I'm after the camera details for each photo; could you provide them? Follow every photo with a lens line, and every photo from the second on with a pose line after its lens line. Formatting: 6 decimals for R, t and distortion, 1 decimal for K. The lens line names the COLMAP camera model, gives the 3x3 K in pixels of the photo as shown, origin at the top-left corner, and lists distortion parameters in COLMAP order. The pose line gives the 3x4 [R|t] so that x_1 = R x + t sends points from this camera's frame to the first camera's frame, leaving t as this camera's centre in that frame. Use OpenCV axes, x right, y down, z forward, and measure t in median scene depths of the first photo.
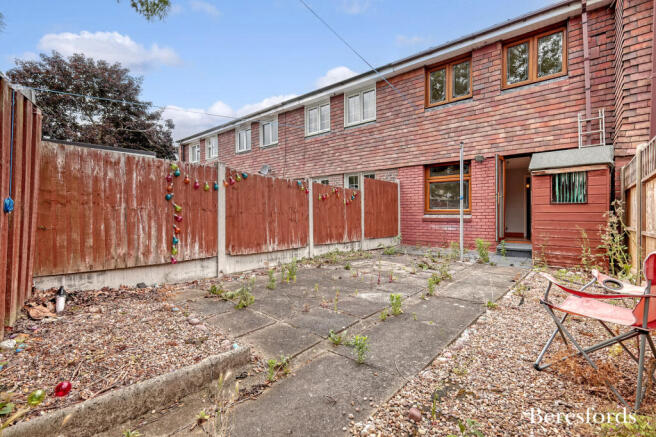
lens RADIAL K [[288.4, 0, 326.1], [0, 288.4, 216.9], [0, 0, 1]] dist [0.002642, -0.000572]
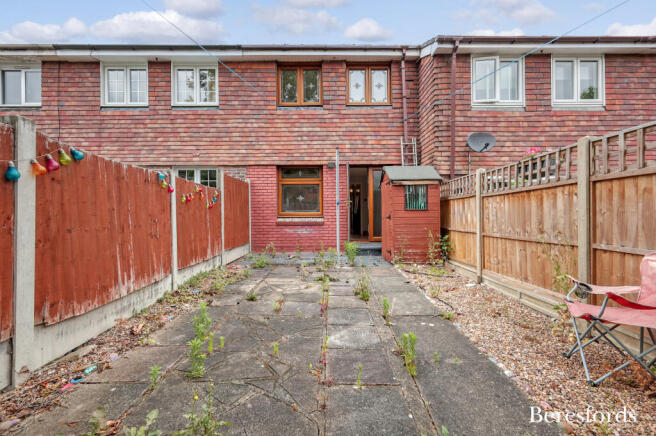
lens RADIAL K [[288.4, 0, 324.5], [0, 288.4, 210.0], [0, 0, 1]] dist [0.002642, -0.000572]
pose [[0.765882, -0.000007, 0.642982, -0.192165], [0.011907, 0.999829, -0.014172, -0.025910], [-0.642871, 0.018509, 0.765751, 0.241192]]
